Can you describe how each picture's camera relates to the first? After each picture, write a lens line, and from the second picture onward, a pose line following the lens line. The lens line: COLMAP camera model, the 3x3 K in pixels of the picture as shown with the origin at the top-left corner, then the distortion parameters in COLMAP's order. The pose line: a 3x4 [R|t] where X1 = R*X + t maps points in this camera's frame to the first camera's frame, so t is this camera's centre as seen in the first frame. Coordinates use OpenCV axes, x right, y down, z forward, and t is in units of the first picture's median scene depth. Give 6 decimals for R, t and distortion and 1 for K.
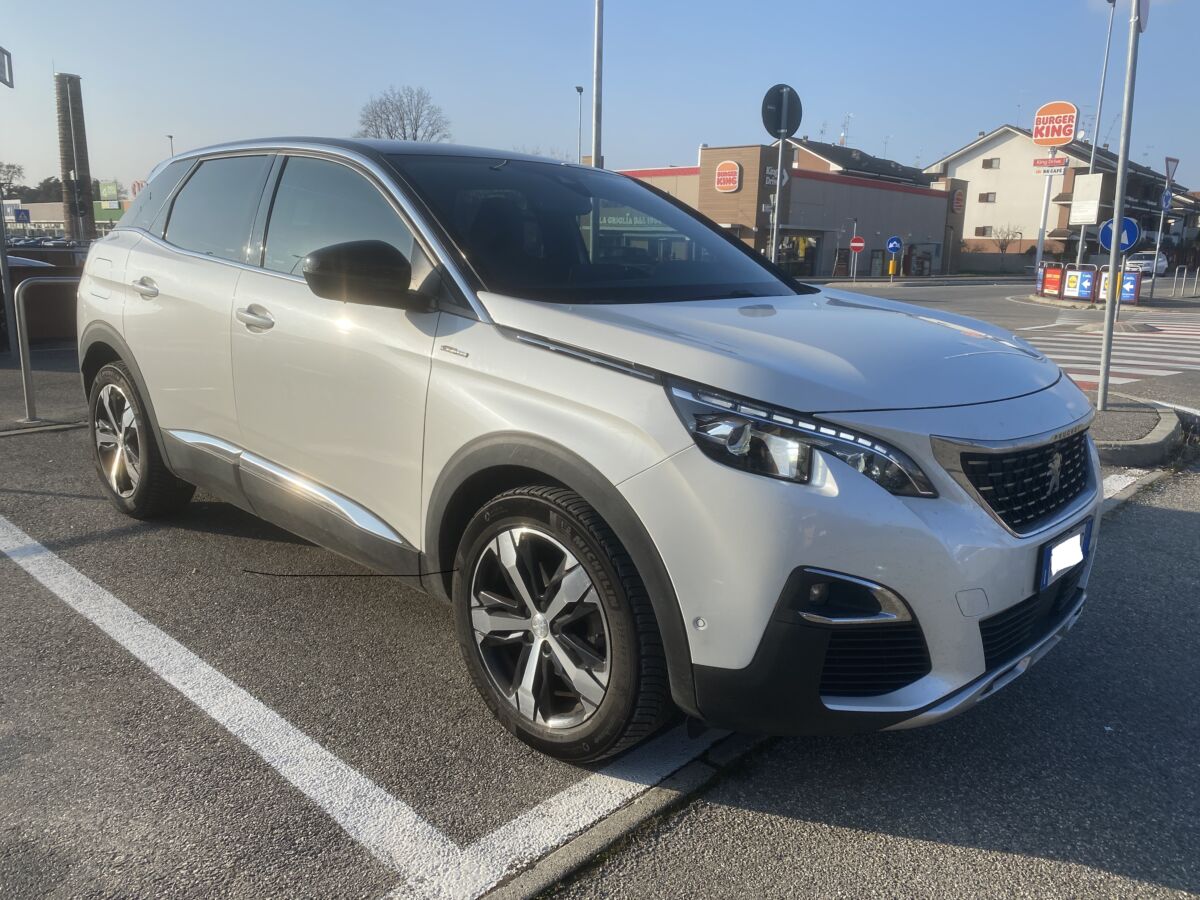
lens RADIAL K [[913.4, 0, 607.9], [0, 913.4, 448.6], [0, 0, 1]] dist [0.034220, -0.032634]
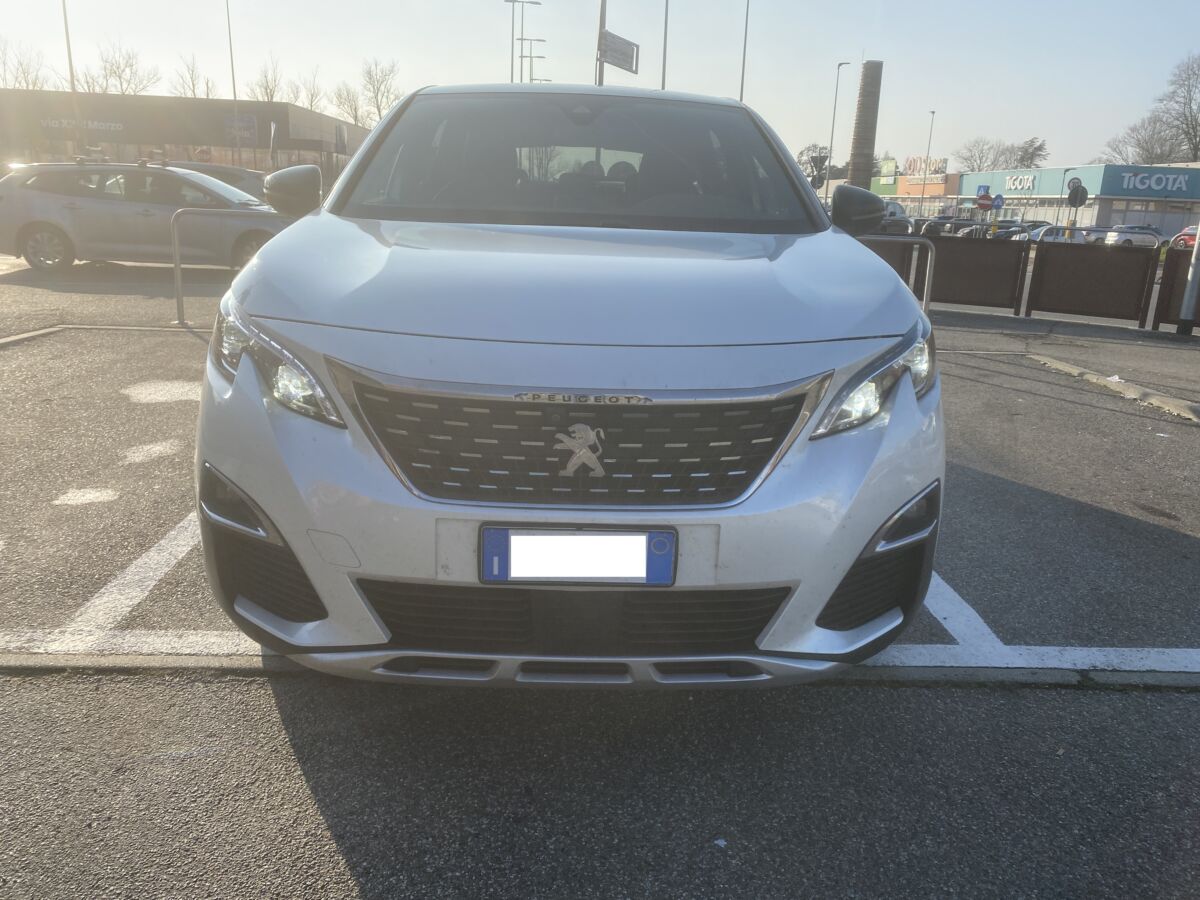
lens RADIAL K [[913.4, 0, 608.8], [0, 913.4, 450.4], [0, 0, 1]] dist [0.034220, -0.032634]
pose [[0.701997, 0.192698, -0.685614, 1.074702], [-0.174917, 0.979862, 0.096302, -0.054129], [0.690365, 0.052322, 0.721567, 0.491161]]
